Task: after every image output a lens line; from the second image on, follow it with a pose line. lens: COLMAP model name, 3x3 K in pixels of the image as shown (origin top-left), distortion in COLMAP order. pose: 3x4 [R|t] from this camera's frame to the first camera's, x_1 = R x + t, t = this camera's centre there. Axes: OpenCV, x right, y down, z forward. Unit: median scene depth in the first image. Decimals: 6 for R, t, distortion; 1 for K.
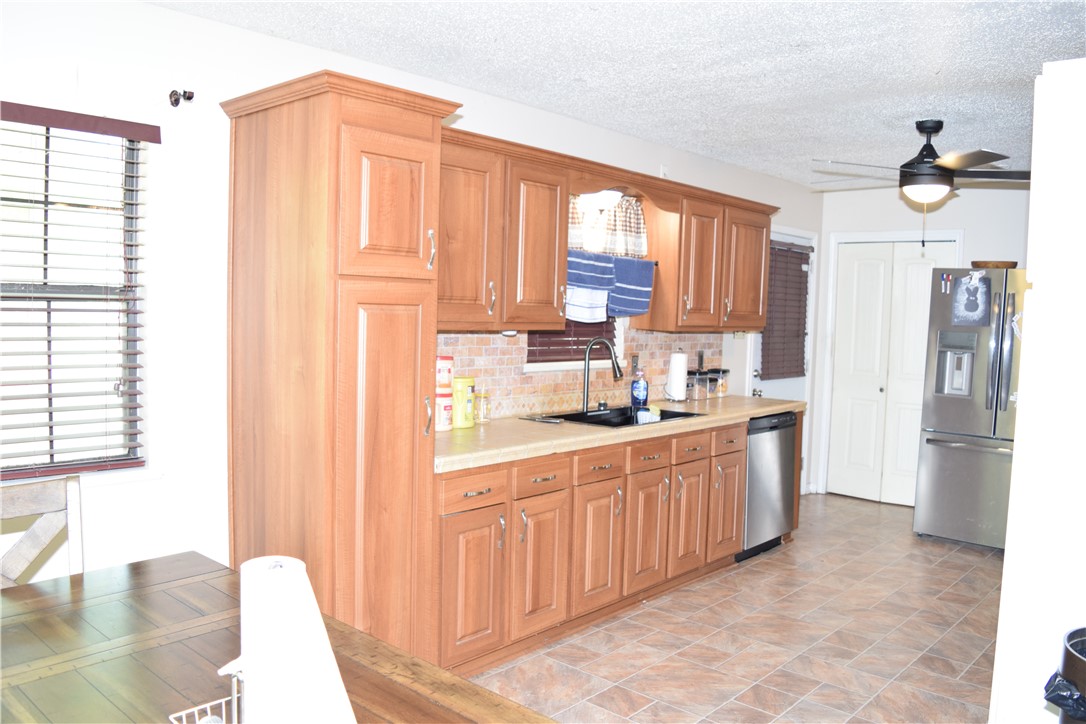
lens RADIAL K [[855.1, 0, 546.2], [0, 855.1, 359.9], [0, 0, 1]] dist [-0.092633, 0.020768]
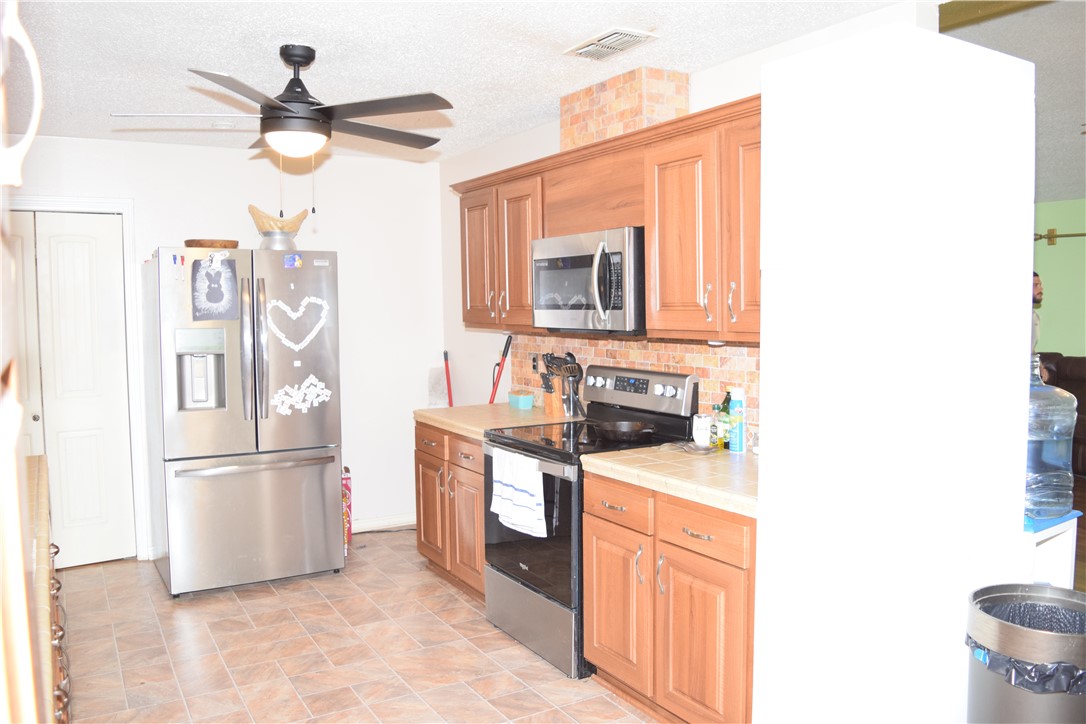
lens RADIAL K [[855.1, 0, 542.9], [0, 855.1, 360.8], [0, 0, 1]] dist [-0.092633, 0.020768]
pose [[0.303971, -0.102201, 0.947183, -0.184701], [0.086198, 0.993102, 0.079492, -0.044037], [-0.948774, 0.057482, 0.310684, 0.509084]]
